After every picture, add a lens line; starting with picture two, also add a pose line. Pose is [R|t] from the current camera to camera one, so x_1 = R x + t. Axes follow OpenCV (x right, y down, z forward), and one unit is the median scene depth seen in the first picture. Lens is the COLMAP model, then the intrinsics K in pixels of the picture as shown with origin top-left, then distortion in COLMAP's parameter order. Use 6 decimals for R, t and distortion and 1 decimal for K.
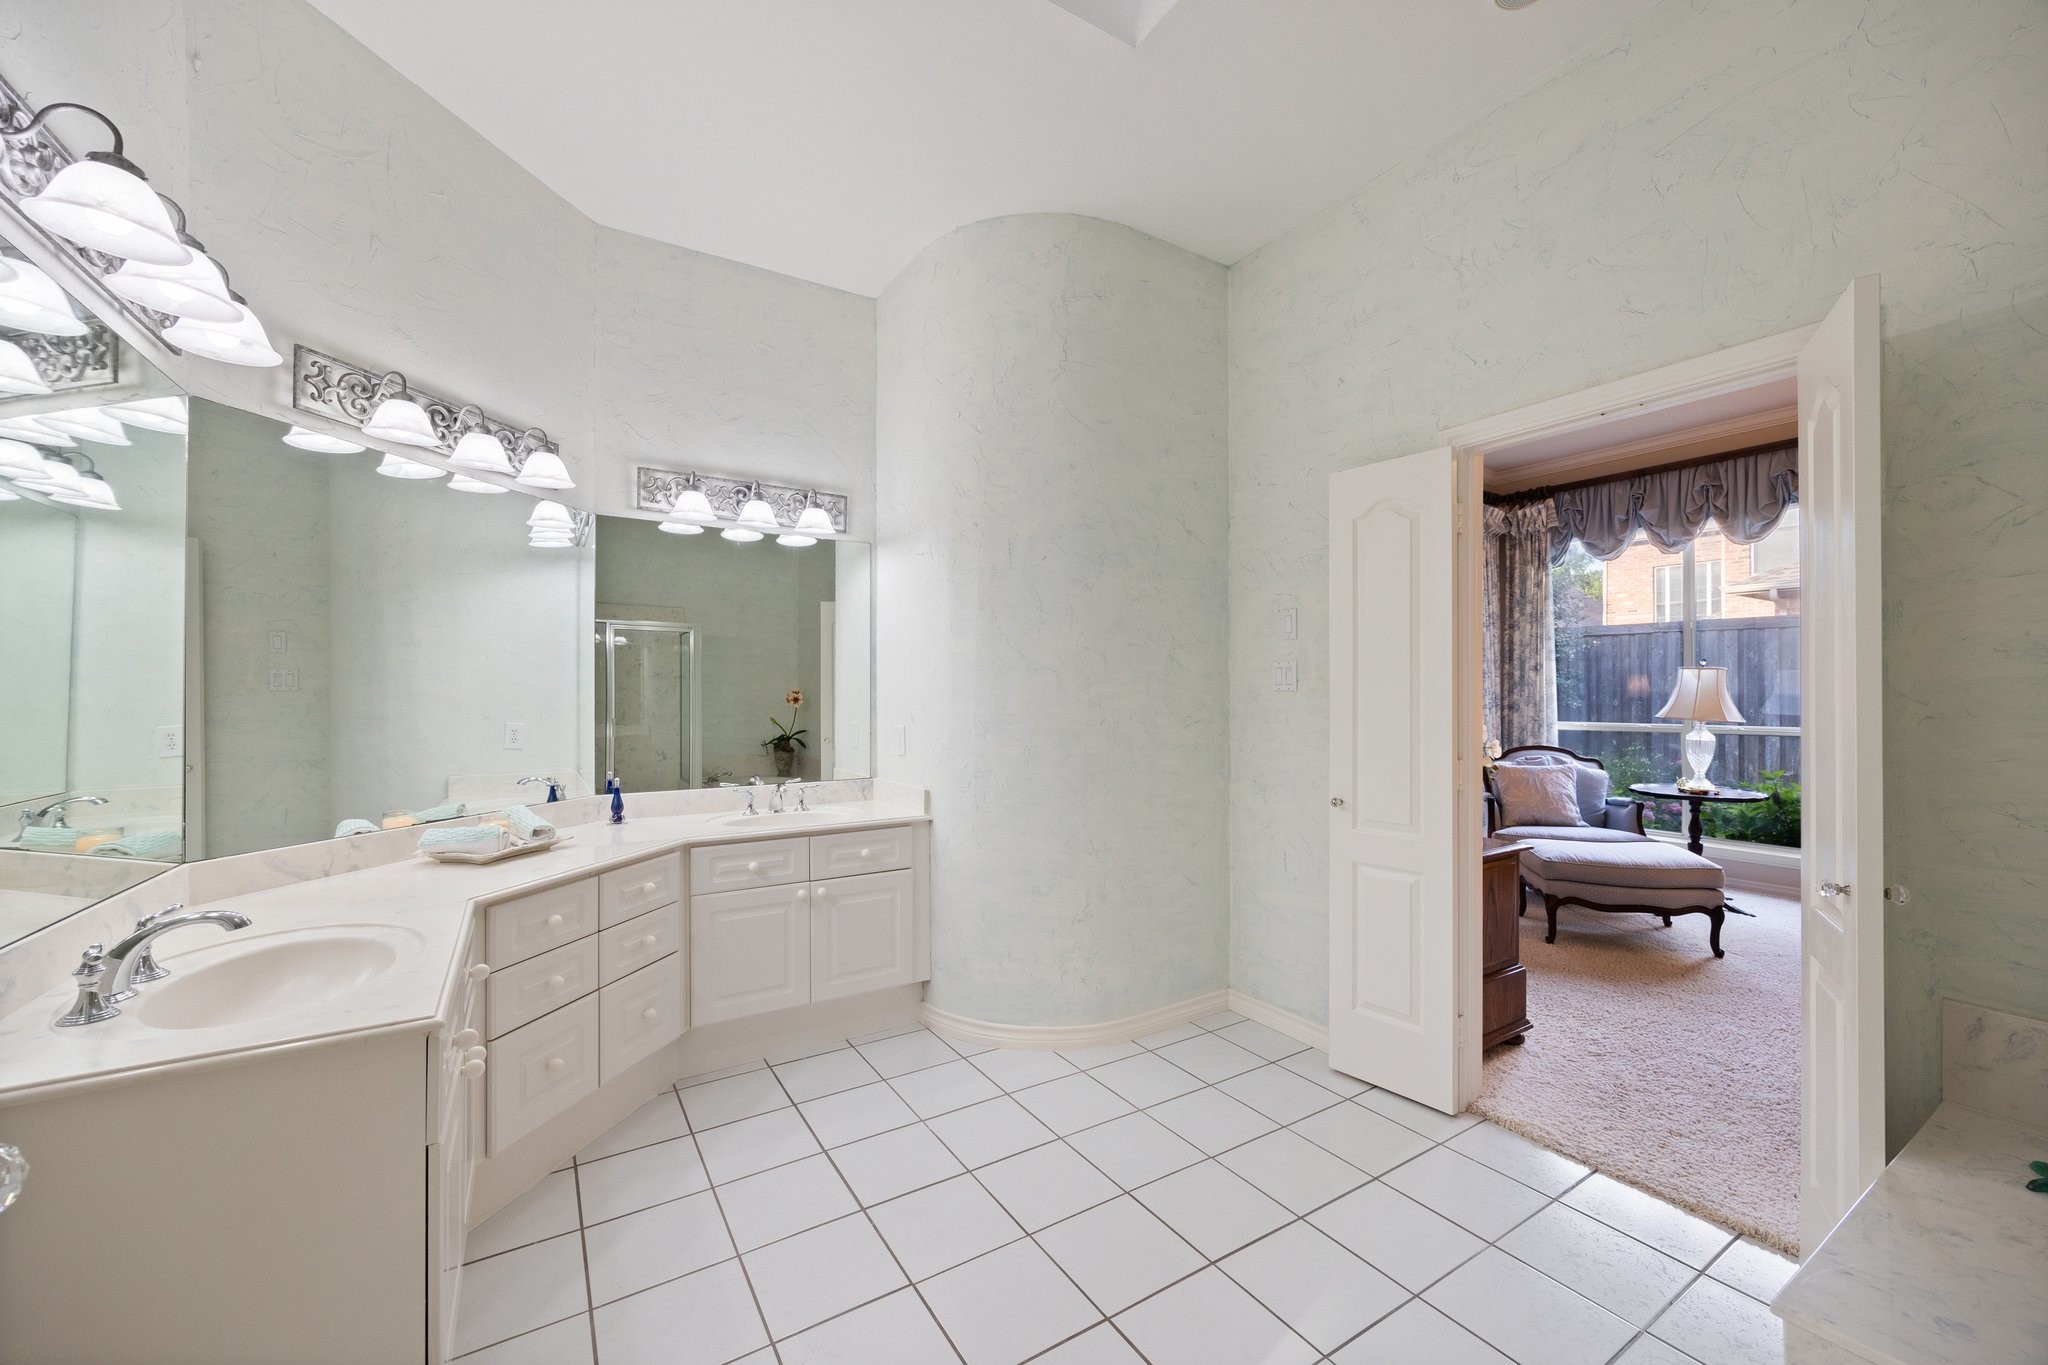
lens RADIAL K [[783.2, 0, 1029.2], [0, 783.2, 692.1], [0, 0, 1]] dist [-0.001429, -0.000143]
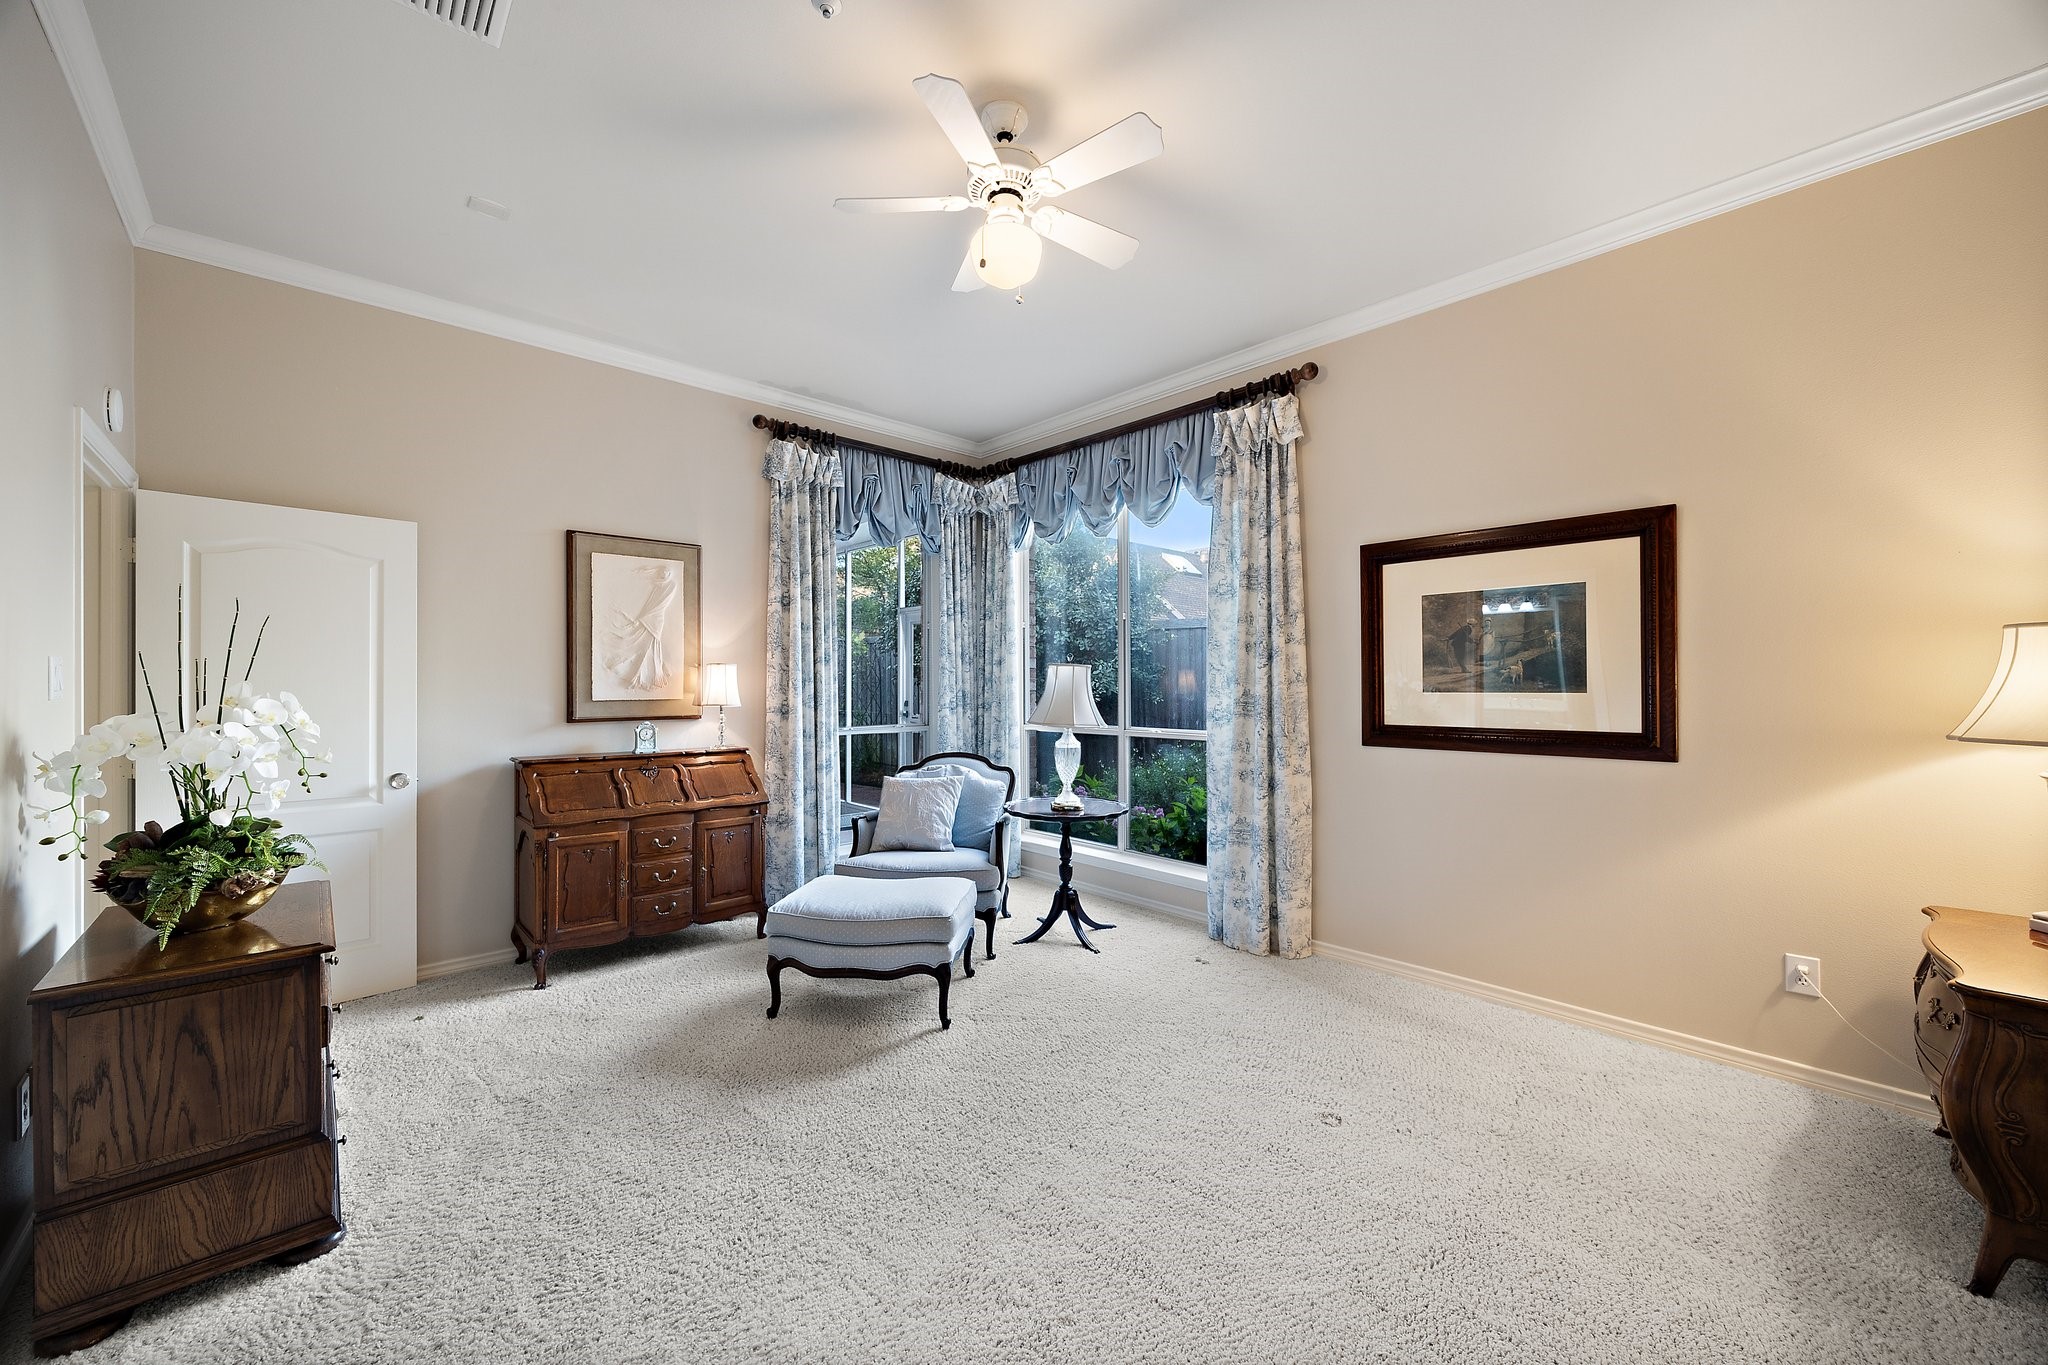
lens RADIAL K [[783.2, 0, 1004.6], [0, 783.2, 678.6], [0, 0, 1]] dist [-0.001429, -0.000143]
pose [[0.983873, -0.000544, 0.178867, 0.560468], [0.001823, 0.999974, -0.006984, -0.007506], [-0.178859, 0.007197, 0.983848, 0.142437]]
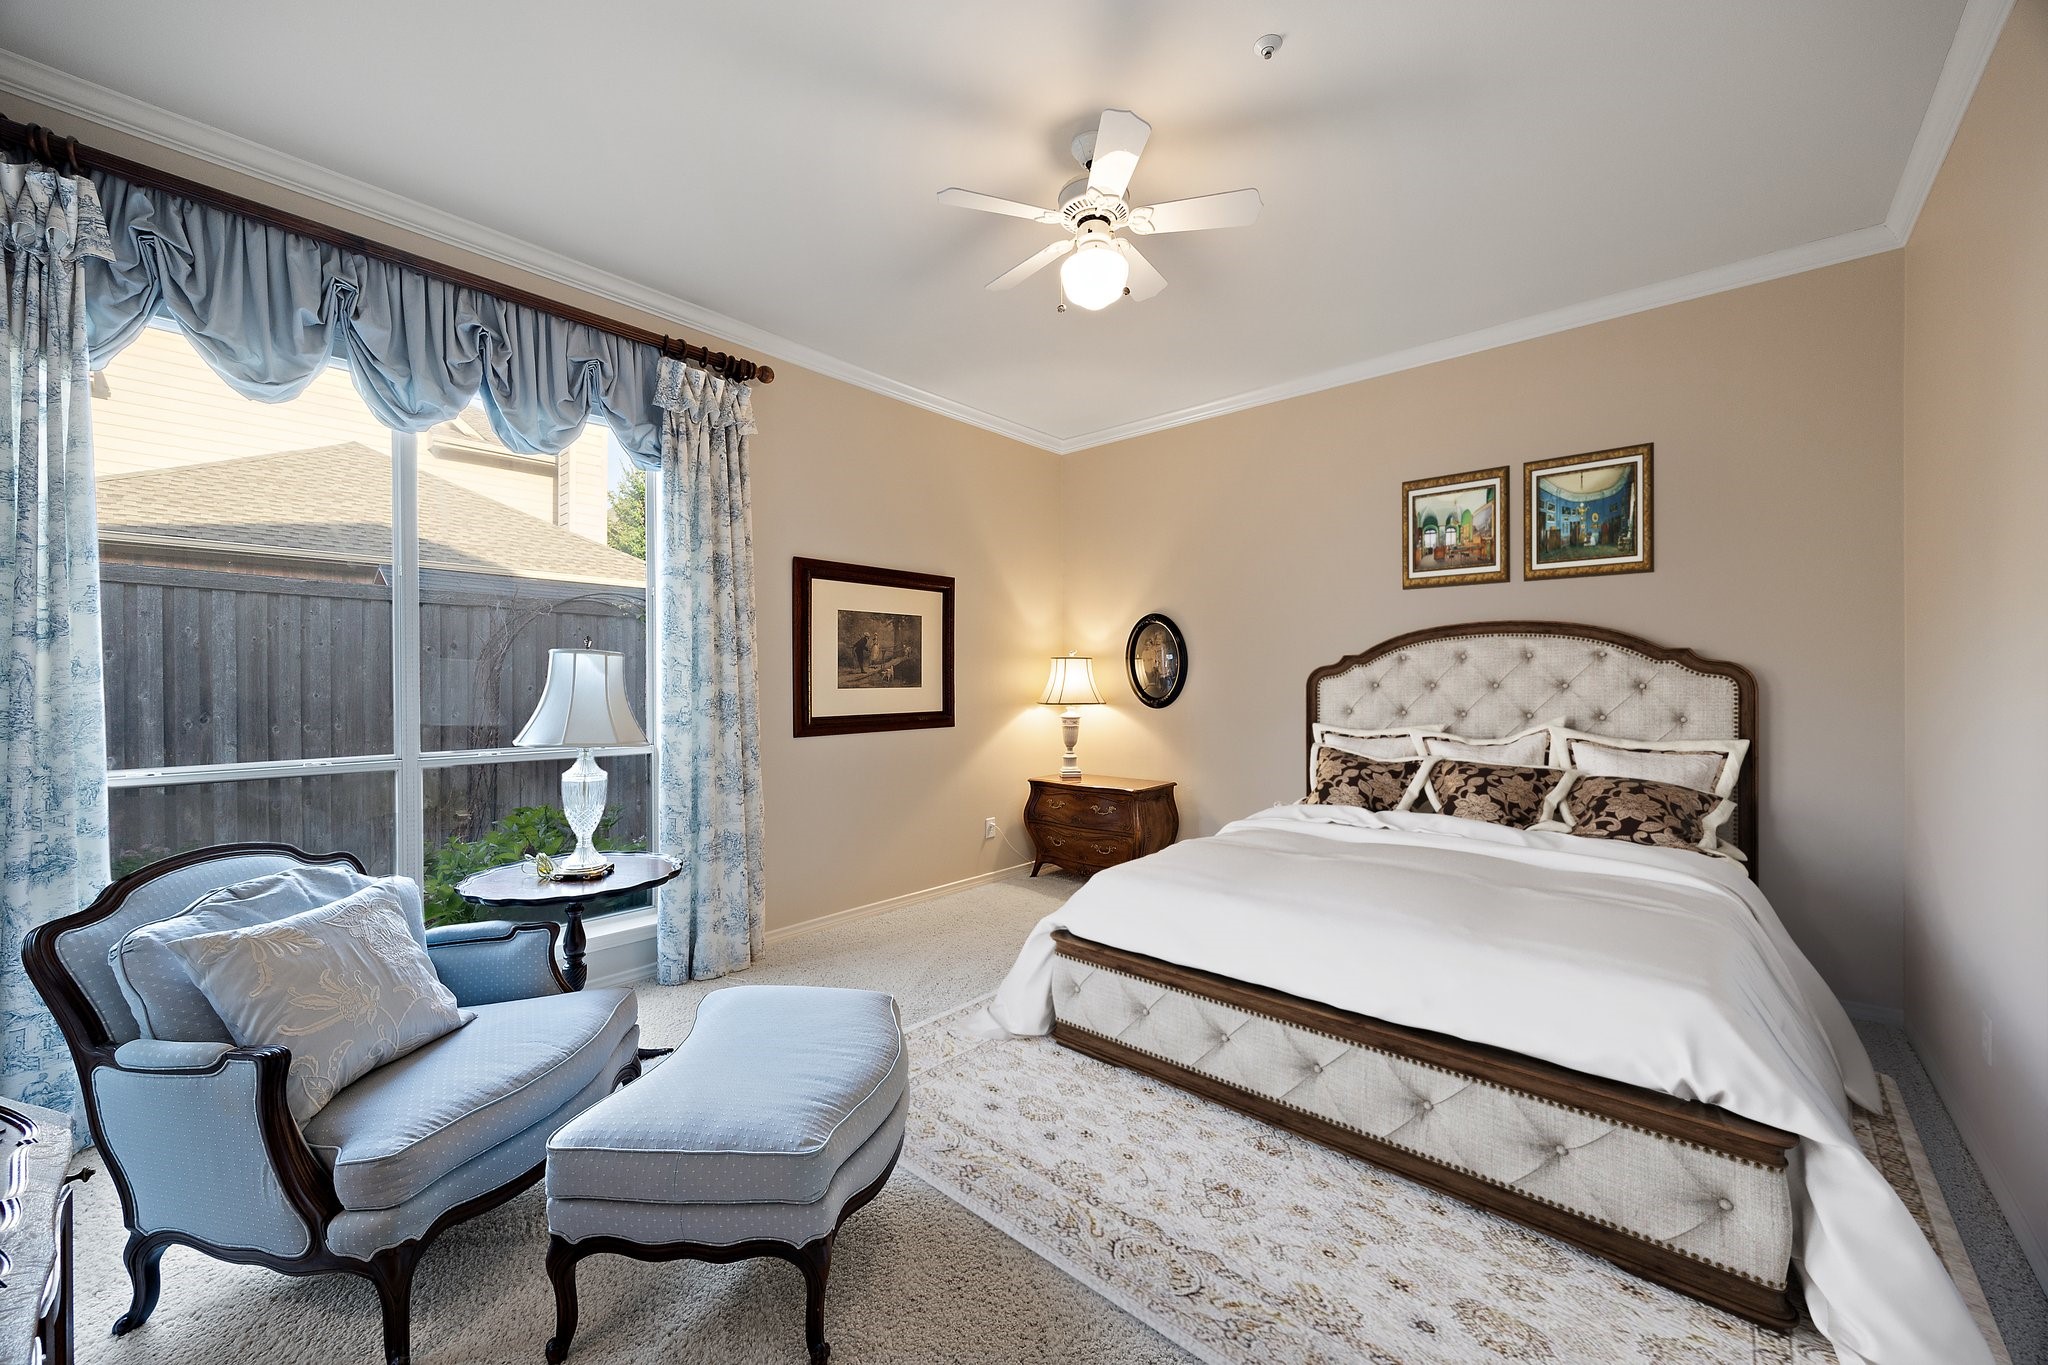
lens RADIAL K [[783.2, 0, 1024.4], [0, 783.2, 680.9], [0, 0, 1]] dist [-0.001429, -0.000143]
pose [[-0.290145, 0.000625, 0.956982, 0.203003], [0.003445, 0.999994, 0.000391, -0.007523], [-0.956976, 0.003410, -0.290145, 0.765871]]
